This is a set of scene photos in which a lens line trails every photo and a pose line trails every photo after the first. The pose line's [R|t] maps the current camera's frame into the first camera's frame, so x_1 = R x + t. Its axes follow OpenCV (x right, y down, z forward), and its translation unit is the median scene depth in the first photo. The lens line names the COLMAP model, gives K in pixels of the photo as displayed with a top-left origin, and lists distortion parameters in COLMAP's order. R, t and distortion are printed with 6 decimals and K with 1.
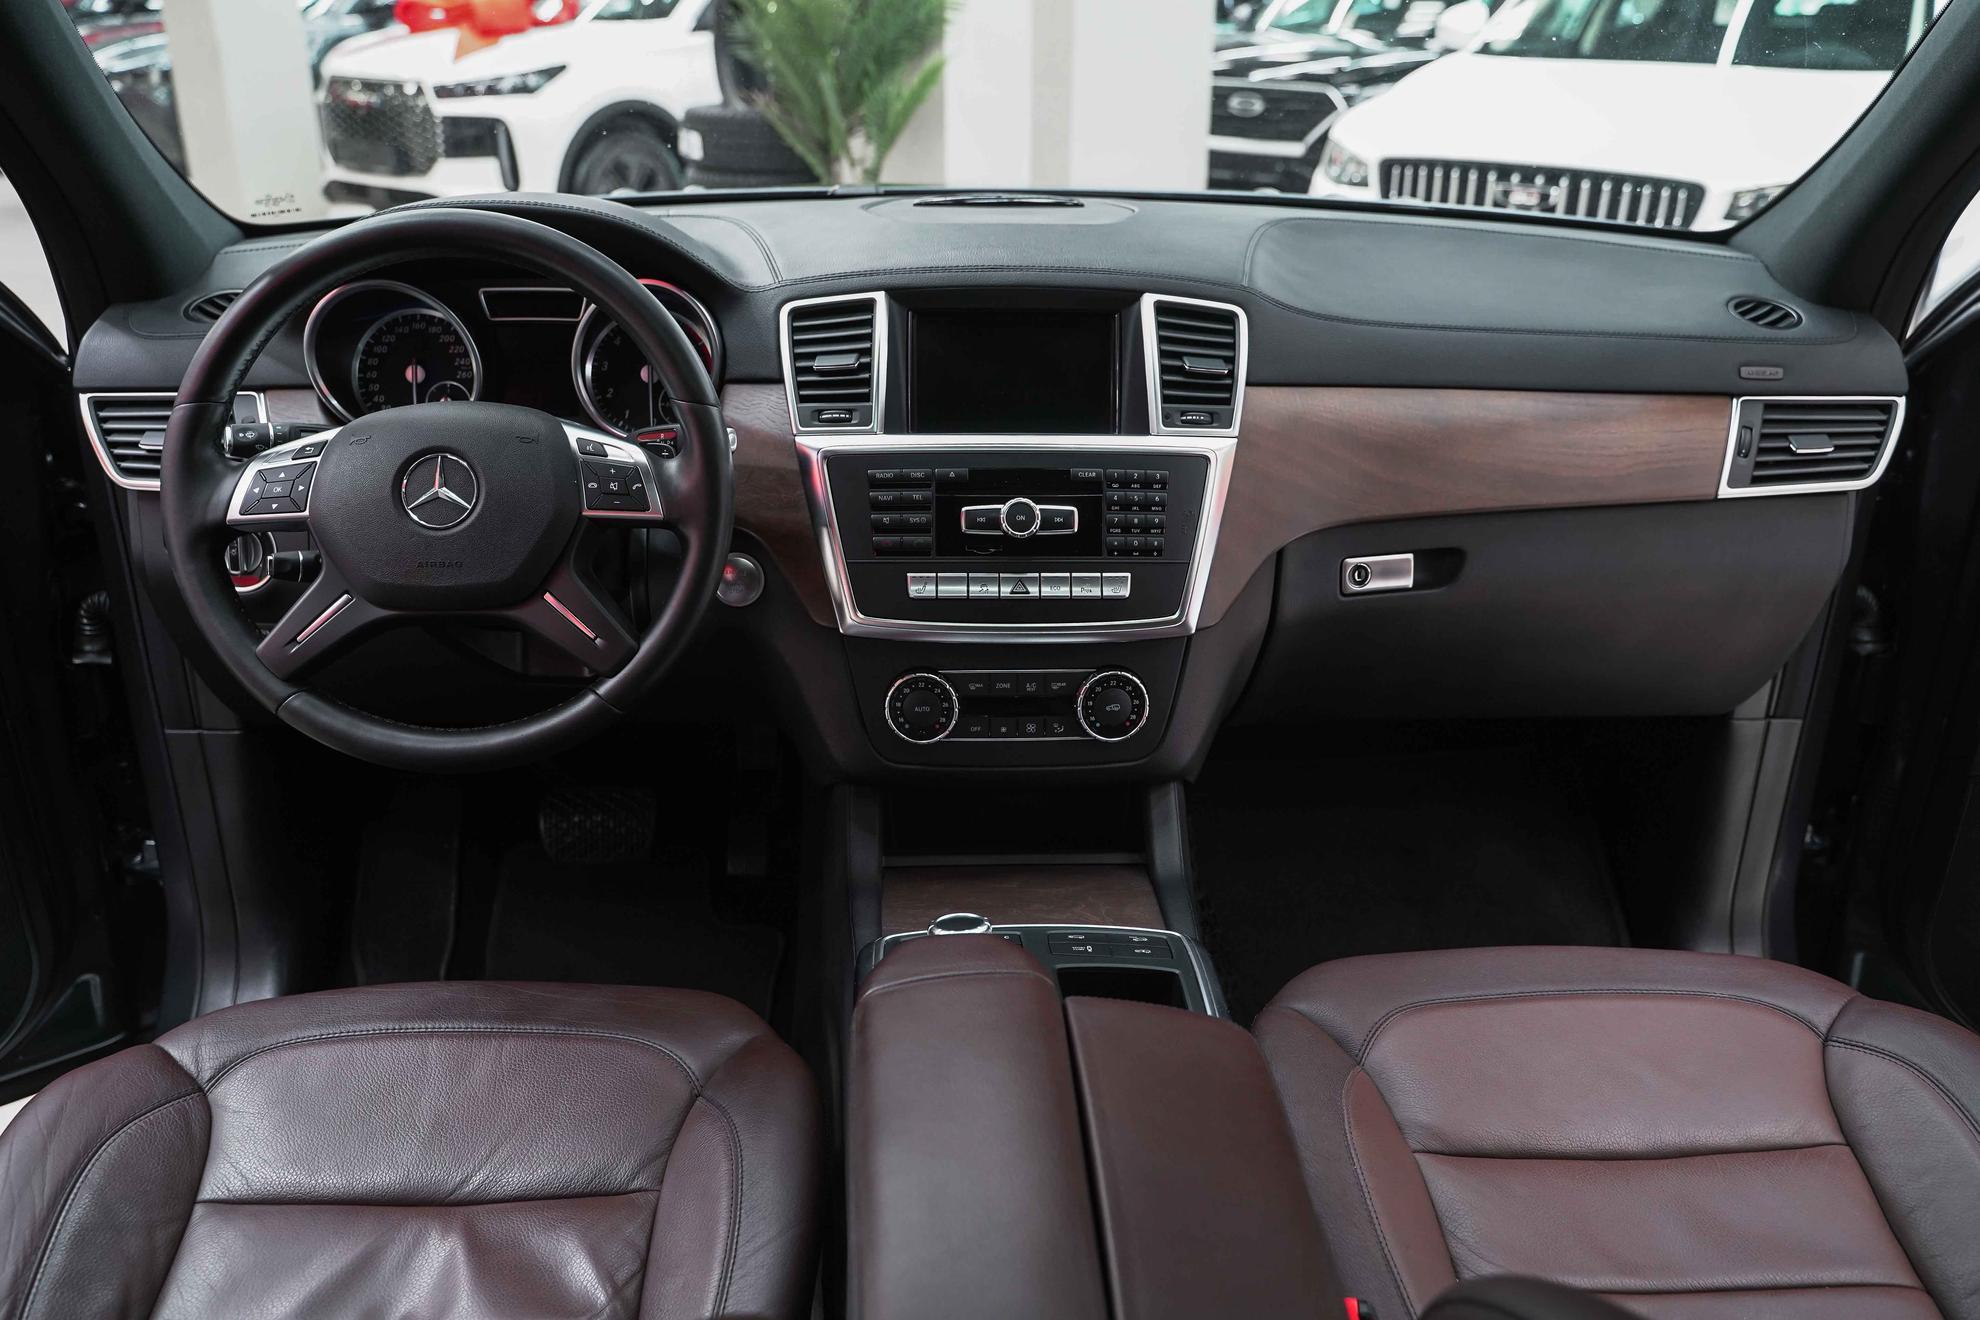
lens RADIAL K [[1601.5, 0, 1000.3], [0, 1601.5, 656.3], [0, 0, 1]] dist [-0.002855, -0.002657]
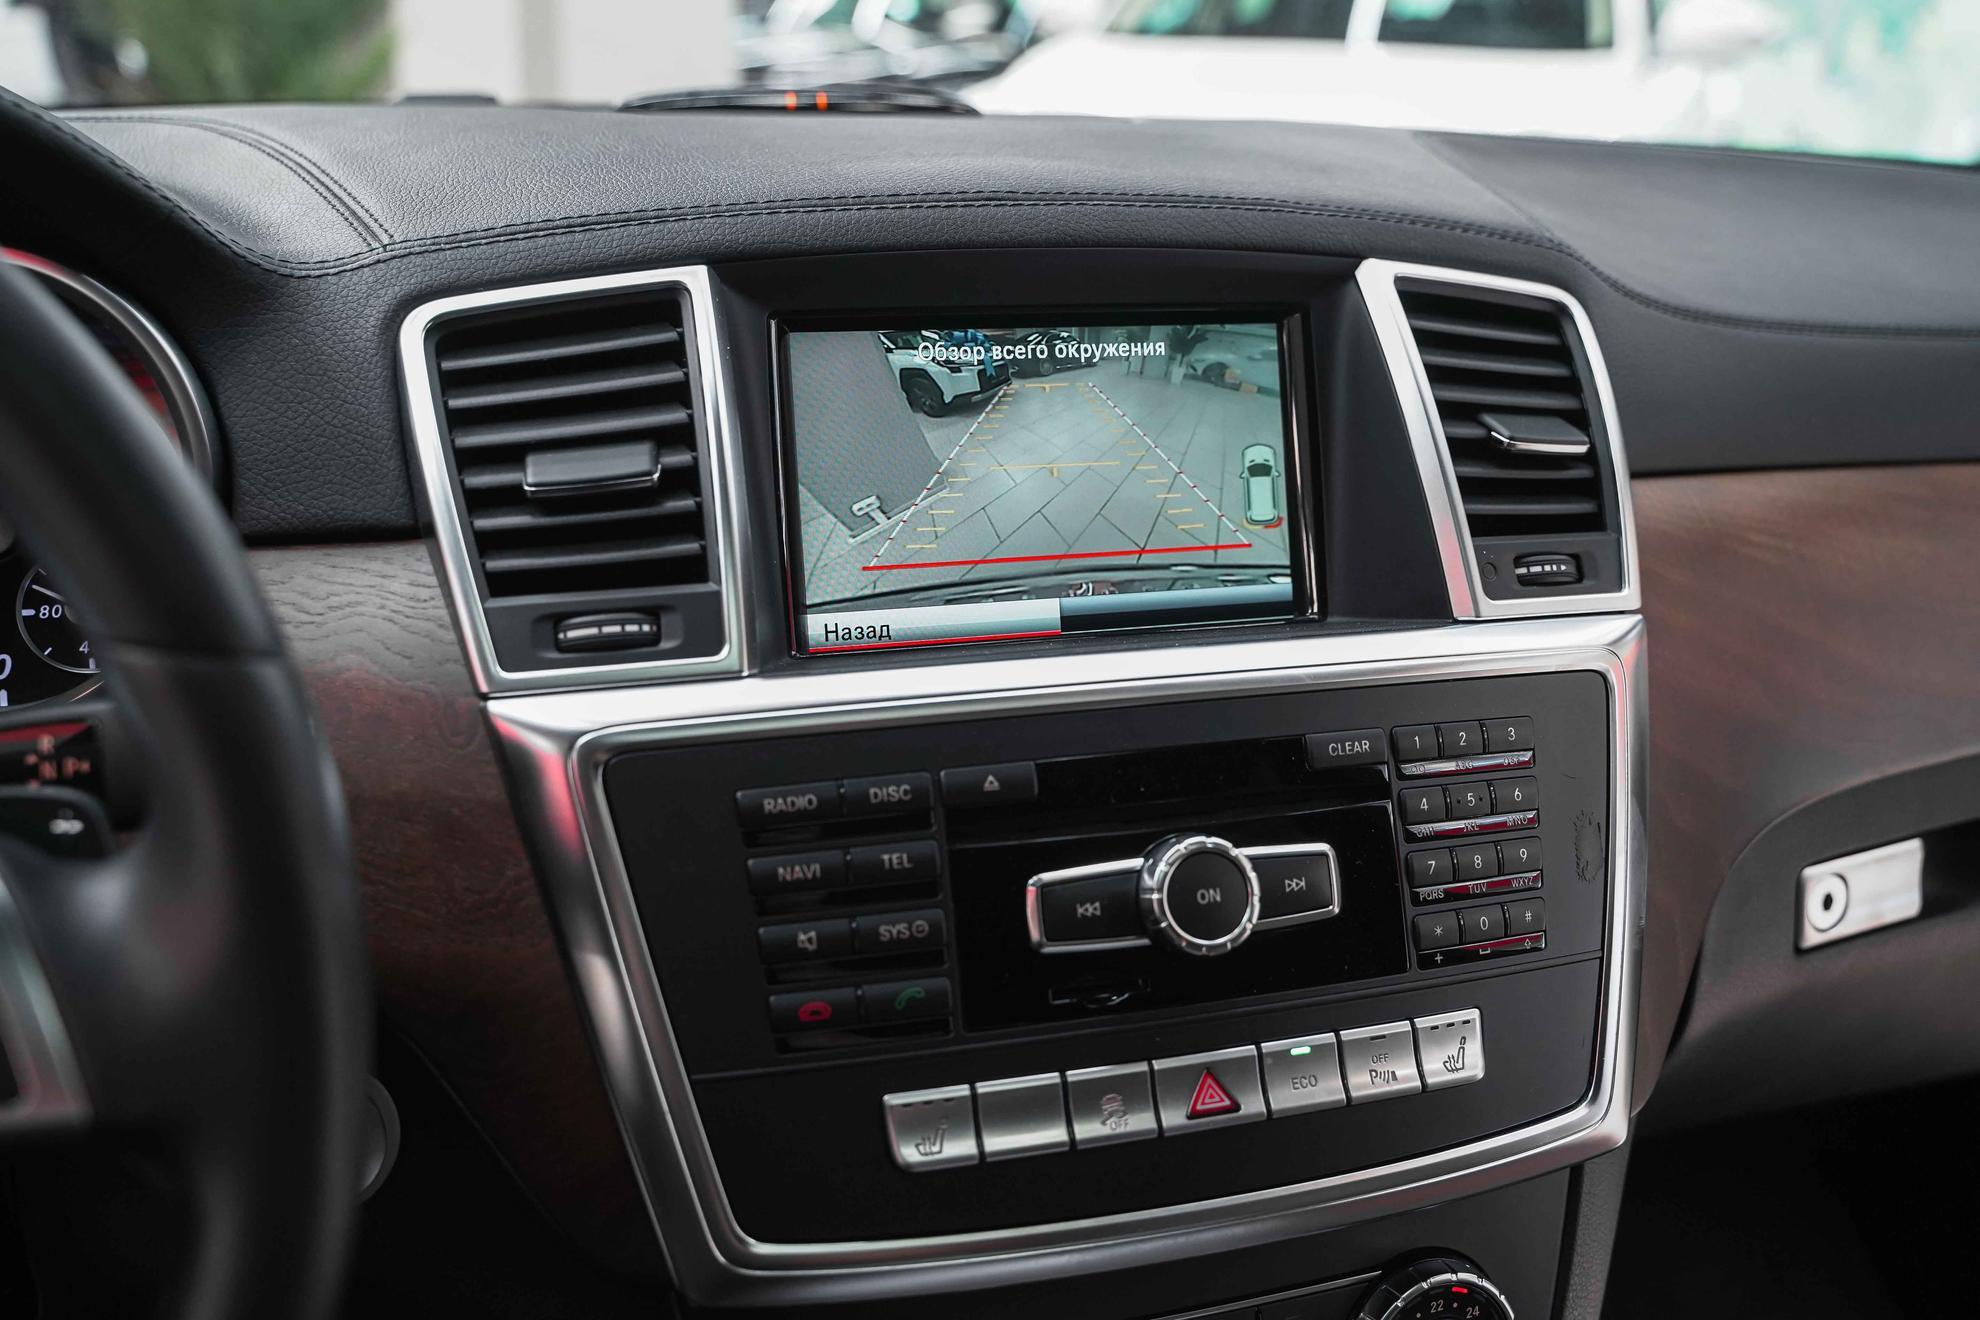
lens RADIAL K [[1942.9, 0, 998.9], [0, 1942.9, 626.1], [0, 0, 1]] dist [-0.012029, -0.000630]
pose [[0.959827, -0.067618, 0.272324, -0.133757], [0.091264, 0.992990, -0.075110, -0.112401], [-0.265336, 0.096946, 0.959270, 0.588262]]
